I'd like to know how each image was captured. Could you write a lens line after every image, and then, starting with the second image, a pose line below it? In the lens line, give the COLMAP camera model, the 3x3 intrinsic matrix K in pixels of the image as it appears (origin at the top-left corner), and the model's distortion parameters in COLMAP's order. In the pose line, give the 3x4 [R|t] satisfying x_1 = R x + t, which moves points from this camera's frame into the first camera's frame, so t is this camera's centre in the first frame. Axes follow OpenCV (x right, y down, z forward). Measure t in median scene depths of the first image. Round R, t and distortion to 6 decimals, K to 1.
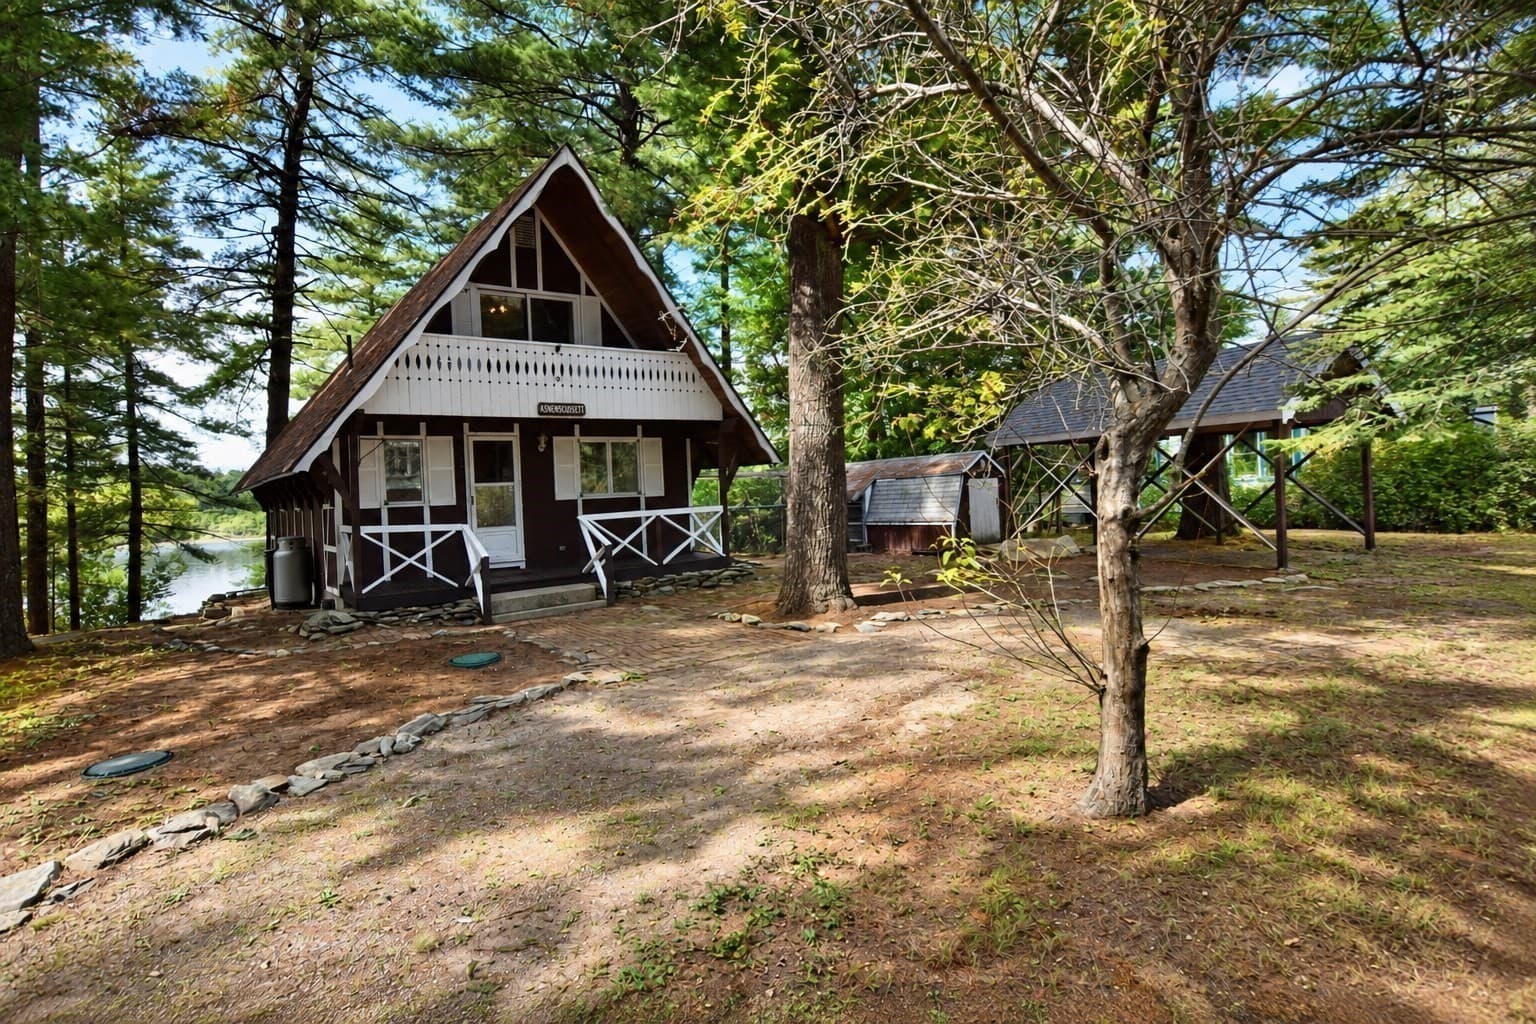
lens RADIAL K [[938.7, 0, 768.0], [0, 938.7, 512.0], [0, 0, 1]] dist [-0.002353, 0.000001]
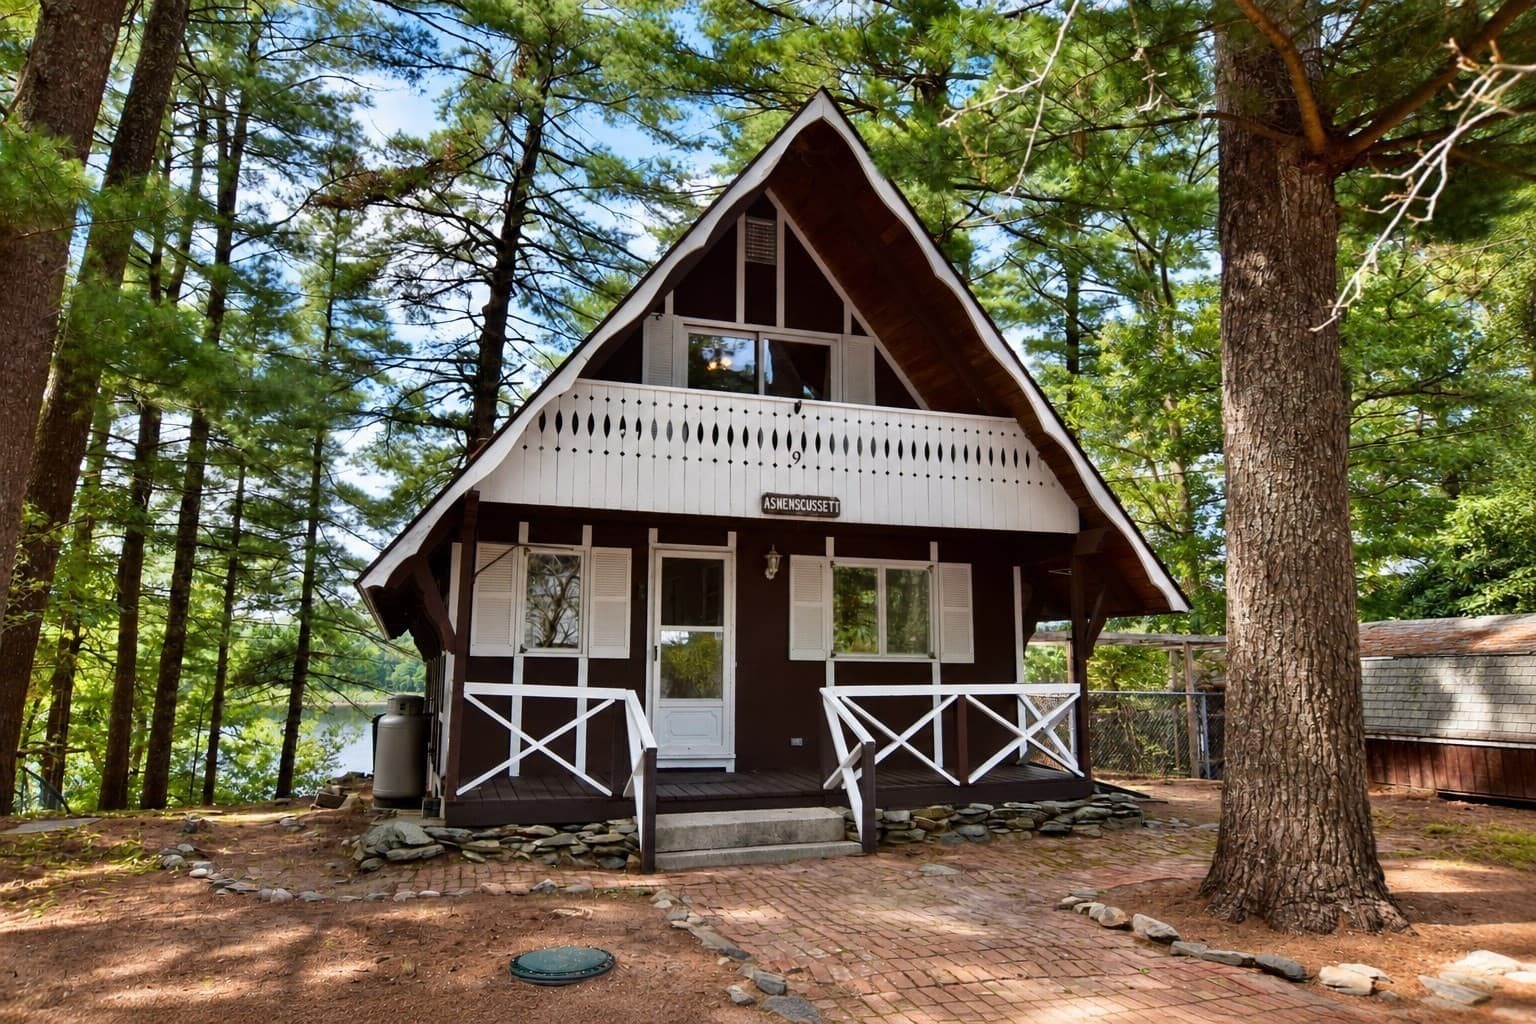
lens RADIAL K [[1172.8, 0, 692.7], [0, 1172.8, 484.9], [0, 0, 1]] dist [-0.005117, 0.001517]
pose [[0.938355, -0.005498, -0.345629, -0.022948], [-0.056008, 0.984243, -0.167715, 0.006746], [0.341105, 0.176734, 0.923262, 0.259558]]
